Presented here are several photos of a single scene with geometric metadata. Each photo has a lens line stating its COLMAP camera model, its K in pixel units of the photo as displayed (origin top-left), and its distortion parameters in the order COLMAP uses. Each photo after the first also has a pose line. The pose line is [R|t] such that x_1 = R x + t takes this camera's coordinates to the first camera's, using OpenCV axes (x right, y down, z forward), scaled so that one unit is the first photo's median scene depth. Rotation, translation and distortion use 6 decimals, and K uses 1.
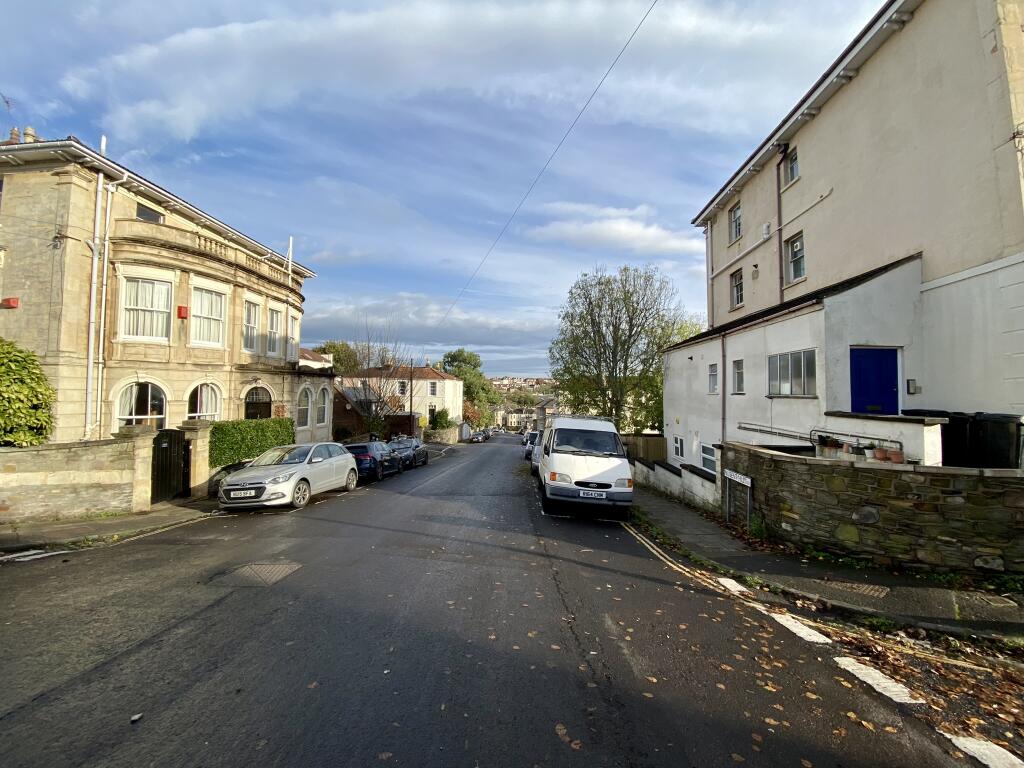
lens RADIAL K [[420.0, 0, 509.1], [0, 420.0, 381.3], [0, 0, 1]] dist [0.026849, -0.020881]
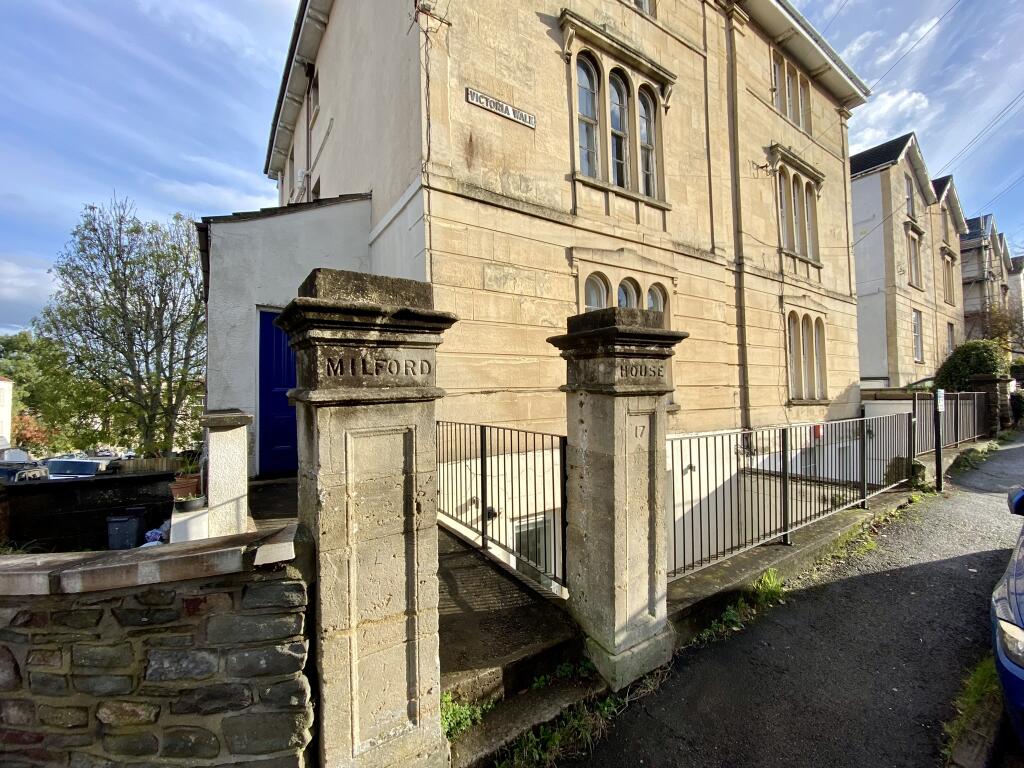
lens RADIAL K [[420.0, 0, 509.1], [0, 420.0, 381.3], [0, 0, 1]] dist [0.026849, -0.020881]
pose [[0.788062, 0.011707, 0.615484, 0.739346], [-0.003756, 0.999892, -0.014210, 0.037245], [-0.615584, 0.008886, 0.788021, 0.277522]]
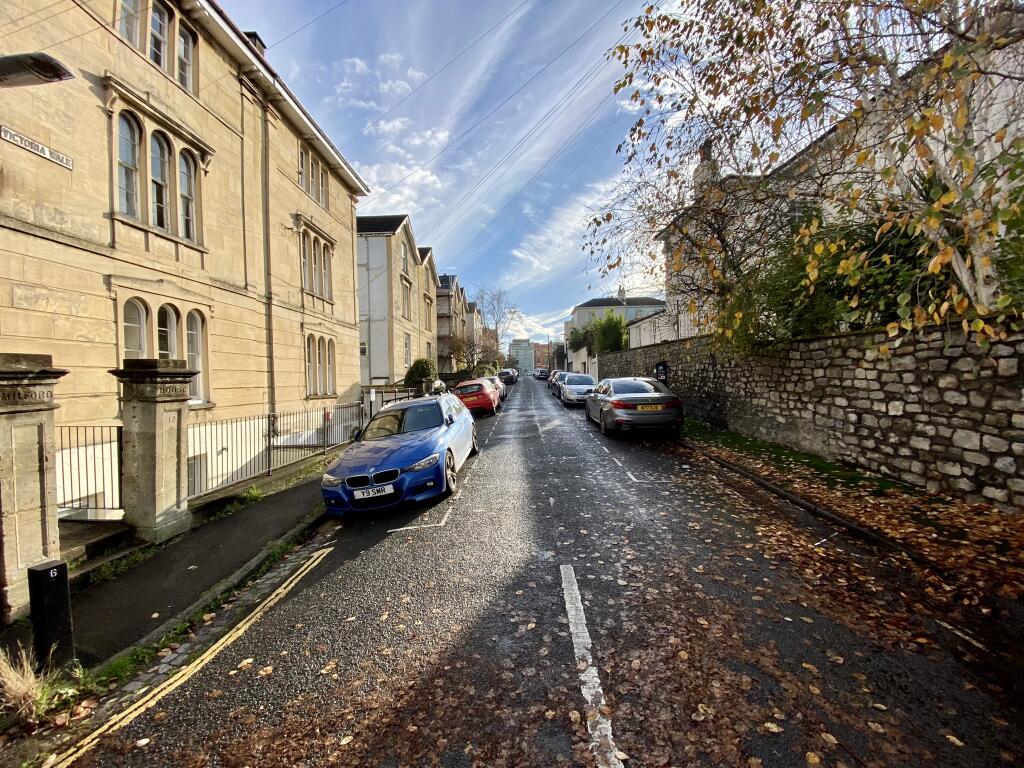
lens RADIAL K [[427.0, 0, 529.8], [0, 427.0, 382.6], [0, 0, 1]] dist [0.010705, -0.017103]
pose [[-0.067665, -0.002396, 0.997705, 0.353924], [-0.006540, 0.999977, 0.001958, 0.010819], [-0.997687, -0.006392, -0.067679, -0.012835]]
